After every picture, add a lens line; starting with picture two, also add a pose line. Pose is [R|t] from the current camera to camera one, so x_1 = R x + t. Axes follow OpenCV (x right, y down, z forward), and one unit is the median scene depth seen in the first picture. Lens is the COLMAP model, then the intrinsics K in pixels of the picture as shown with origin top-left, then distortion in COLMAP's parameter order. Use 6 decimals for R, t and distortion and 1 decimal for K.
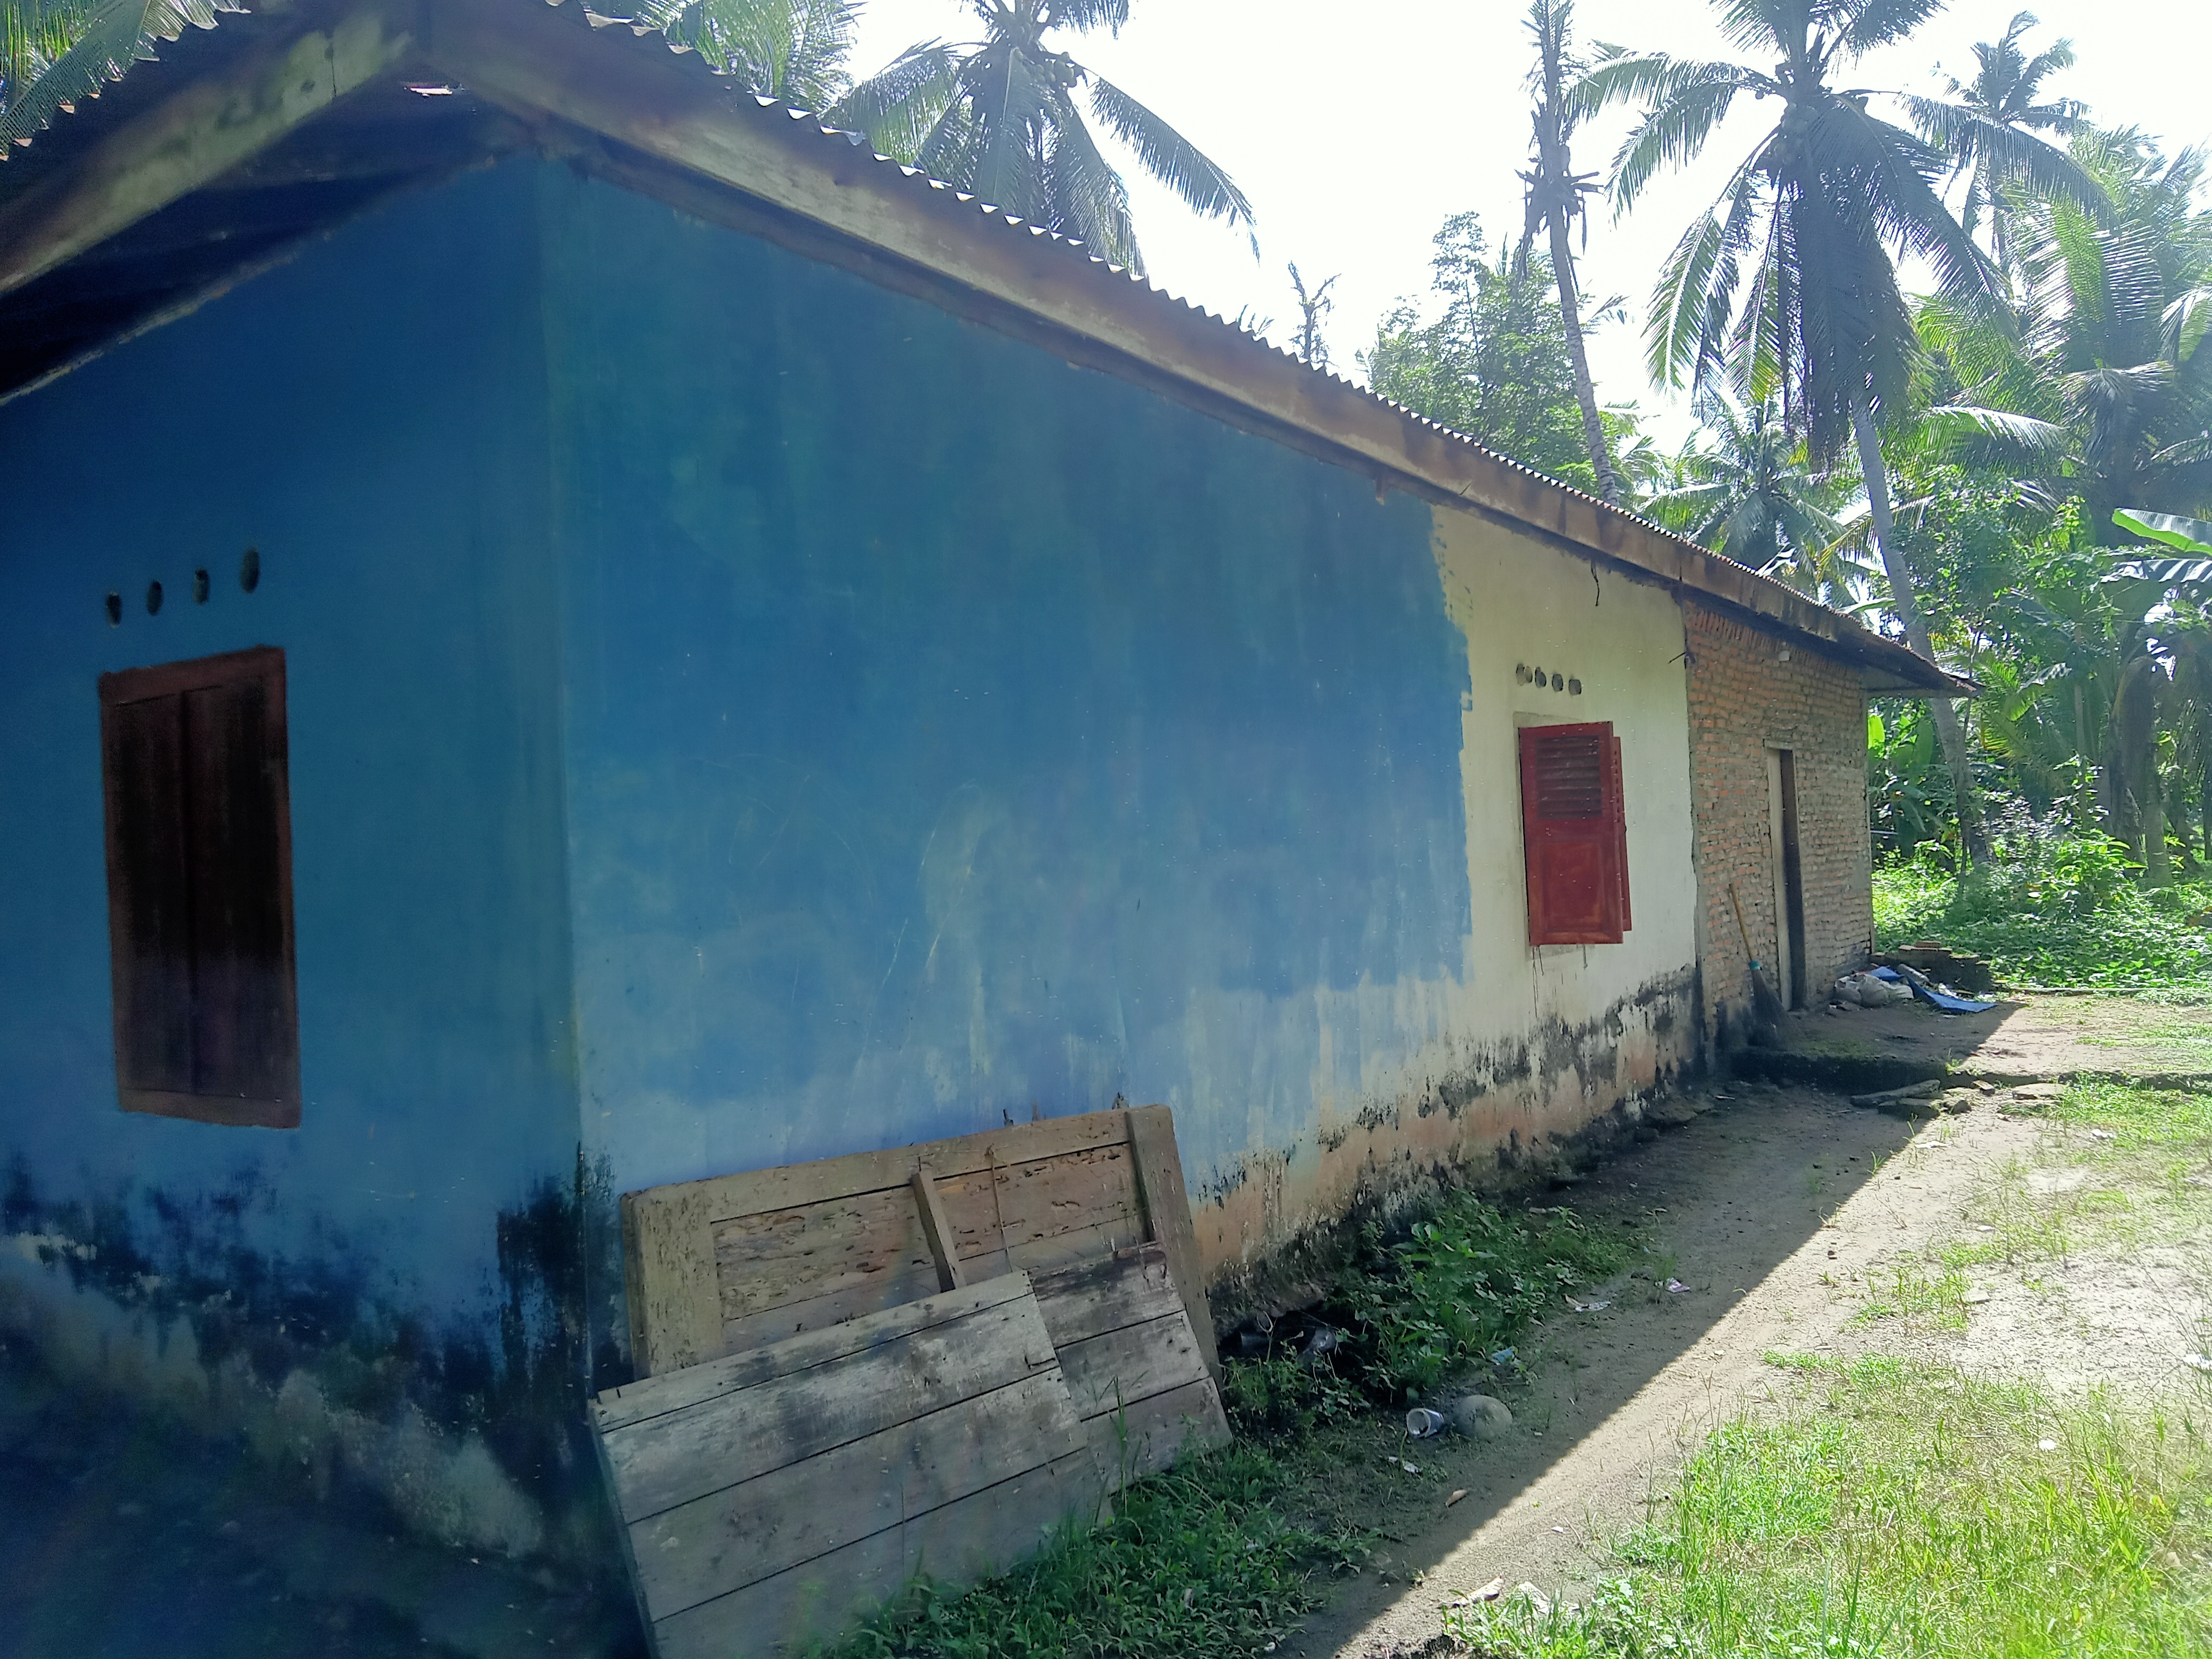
lens RADIAL K [[1692.1, 0, 1106.3], [0, 1692.1, 850.2], [0, 0, 1]] dist [-0.001592, -0.002142]
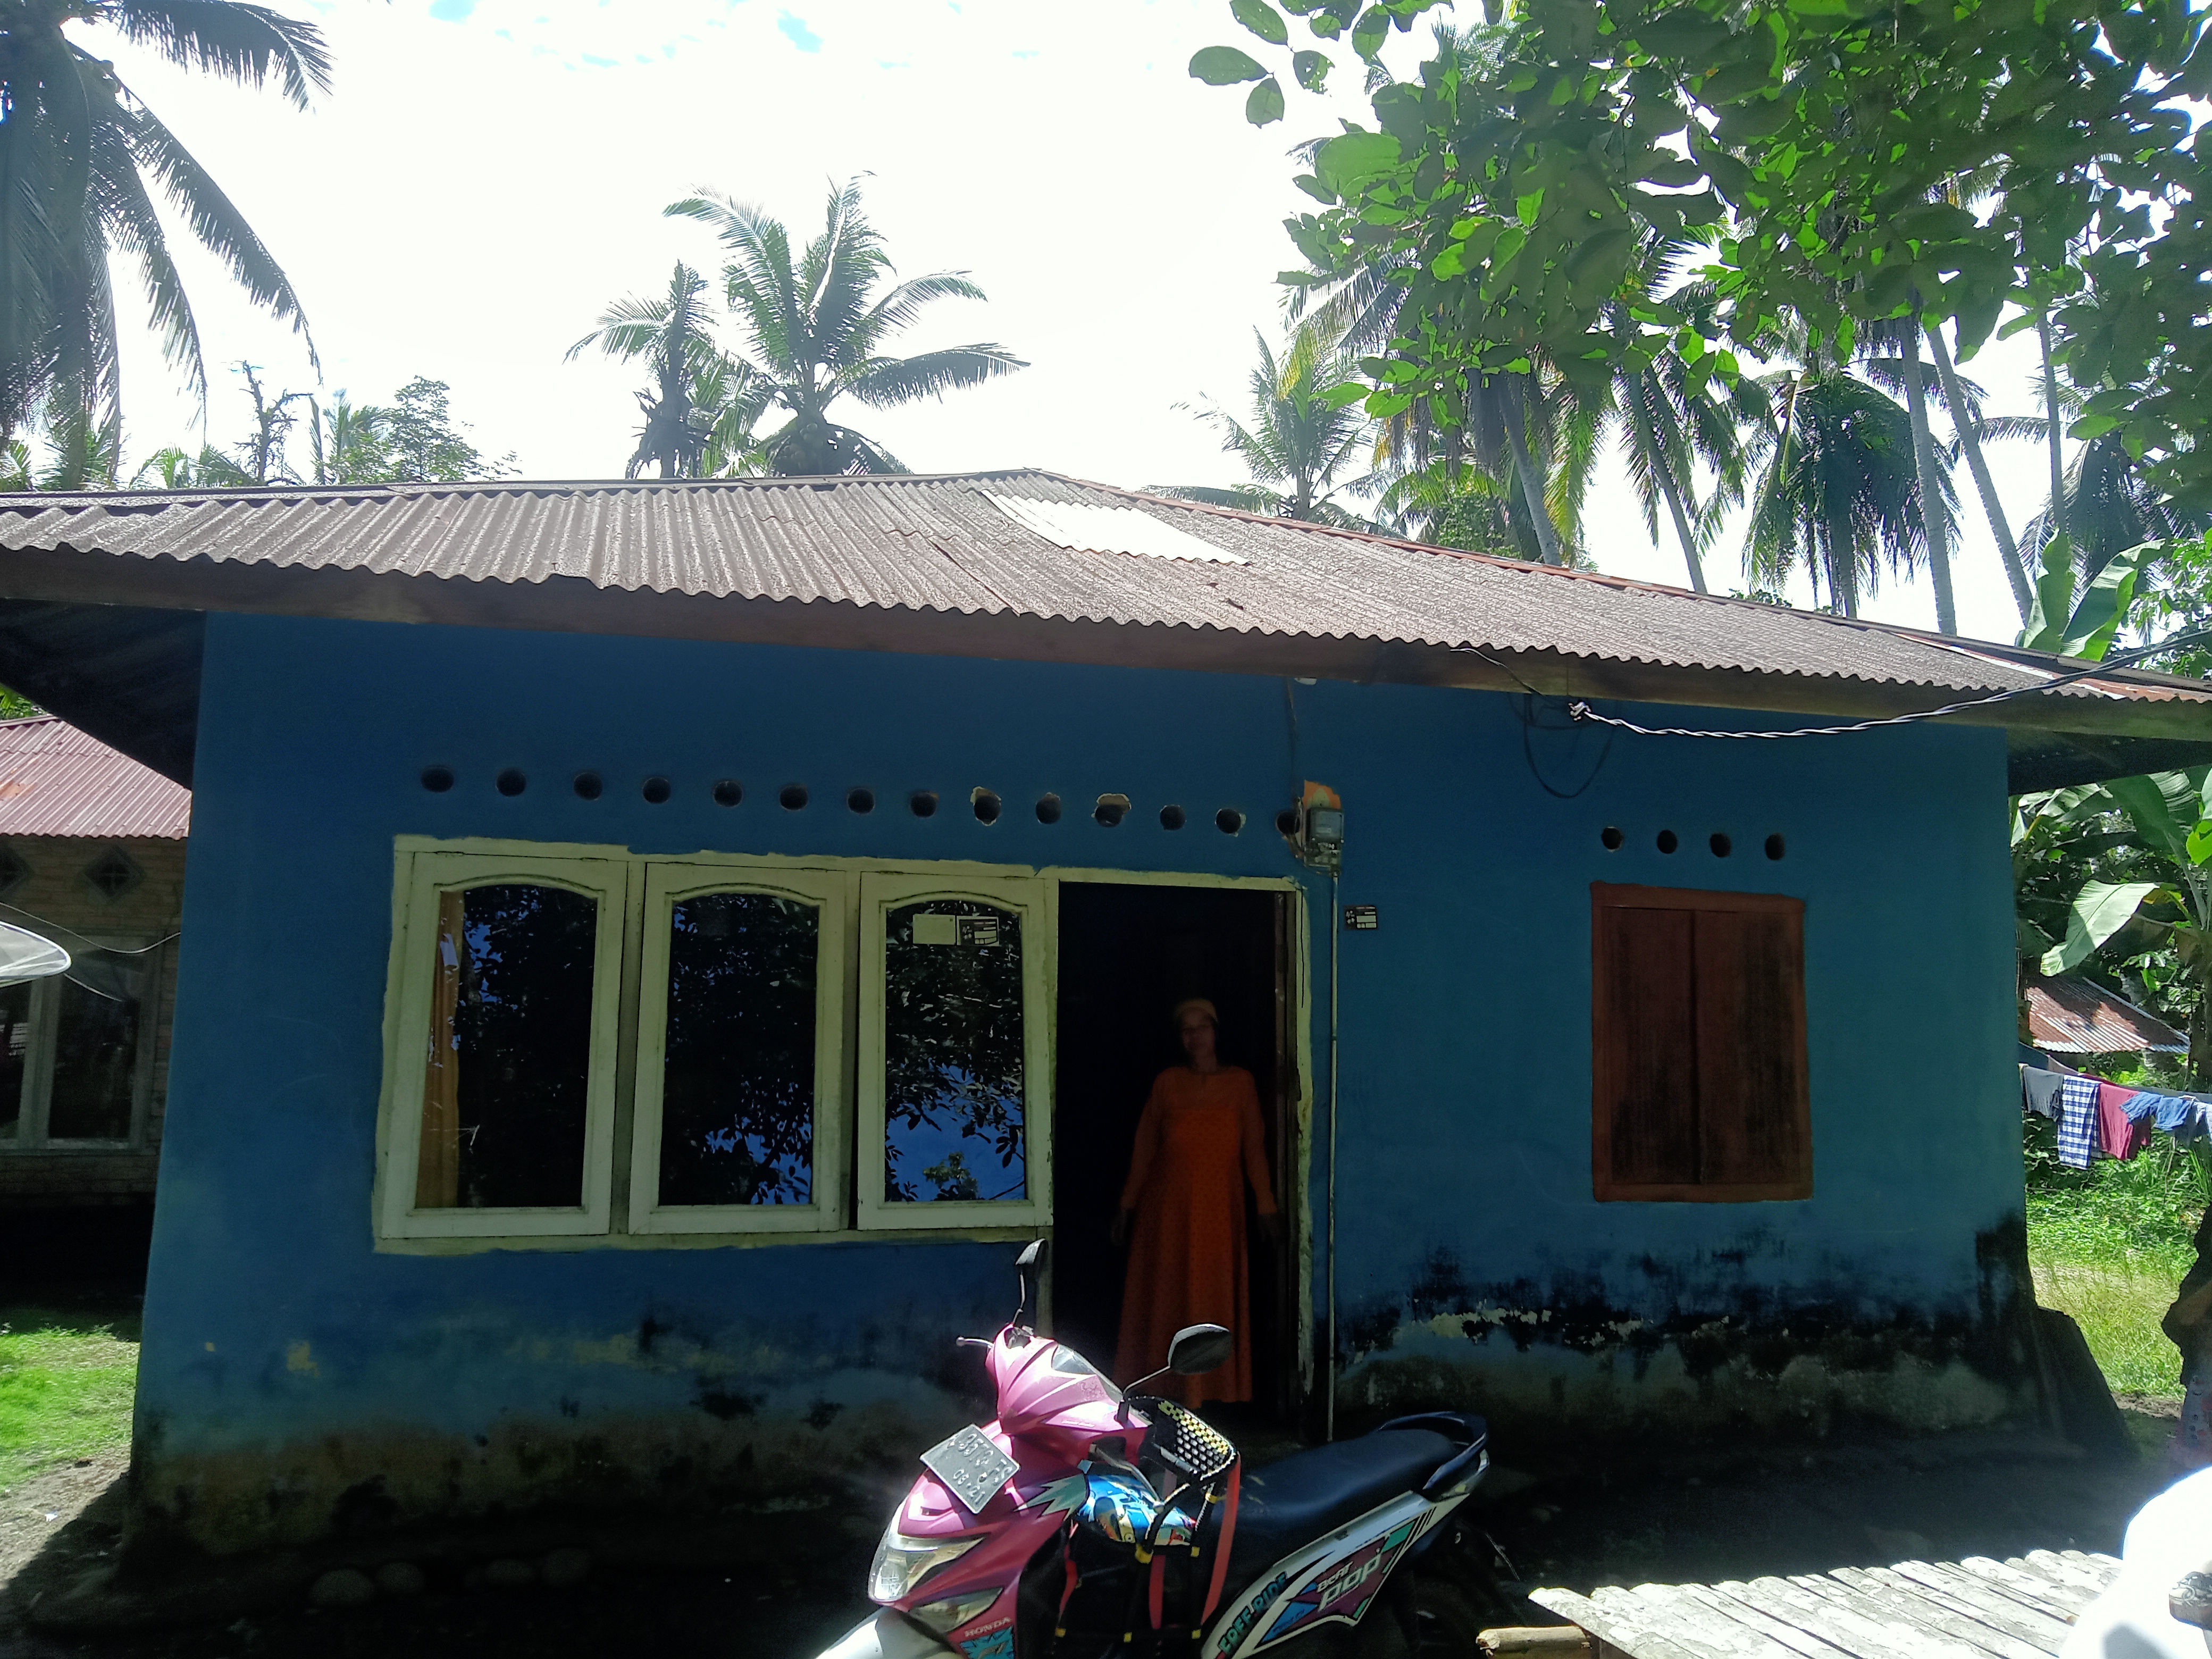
lens RADIAL K [[1692.1, 0, 1104.5], [0, 1692.1, 818.4], [0, 0, 1]] dist [-0.001592, -0.002142]
pose [[0.602604, 0.154545, 0.782933, -2.132950], [-0.058529, 0.986986, -0.149775, 0.085395], [-0.795891, 0.044431, 0.603808, 0.532183]]
